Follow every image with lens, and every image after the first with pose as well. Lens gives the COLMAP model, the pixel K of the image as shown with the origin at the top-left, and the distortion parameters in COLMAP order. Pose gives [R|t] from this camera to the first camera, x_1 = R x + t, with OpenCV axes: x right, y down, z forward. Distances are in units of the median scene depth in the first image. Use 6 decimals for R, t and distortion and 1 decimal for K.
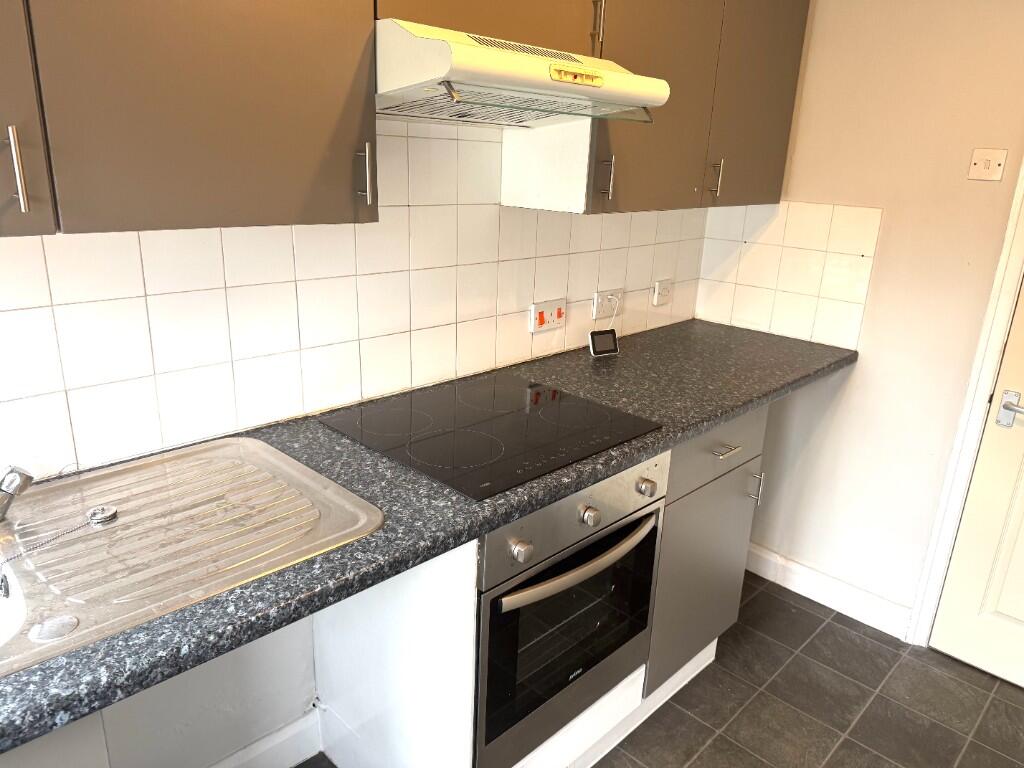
lens RADIAL K [[719.6, 0, 511.1], [0, 719.6, 384.9], [0, 0, 1]] dist [-0.000250, -0.000599]
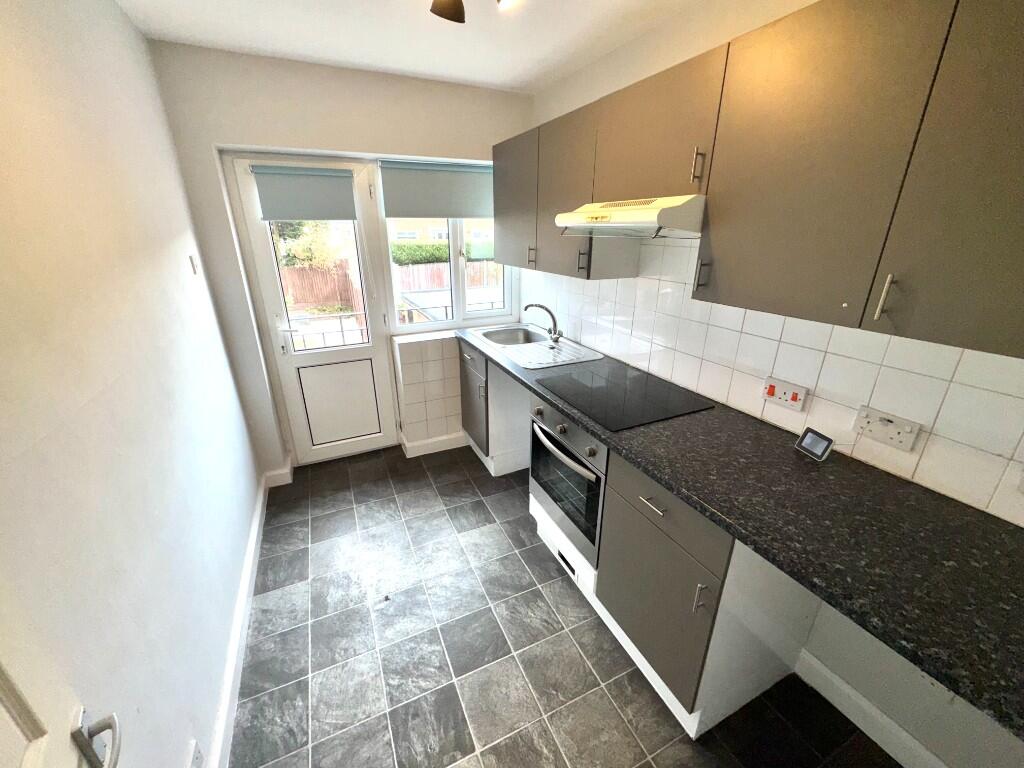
lens RADIAL K [[407.5, 0, 512.1], [0, 407.5, 385.7], [0, 0, 1]] dist [-0.000359, -0.000024]
pose [[-0.351457, 0.300898, -0.886532, 0.799298], [-0.288059, 0.866248, 0.408212, -0.251742], [0.890786, 0.398843, -0.217773, 0.734883]]
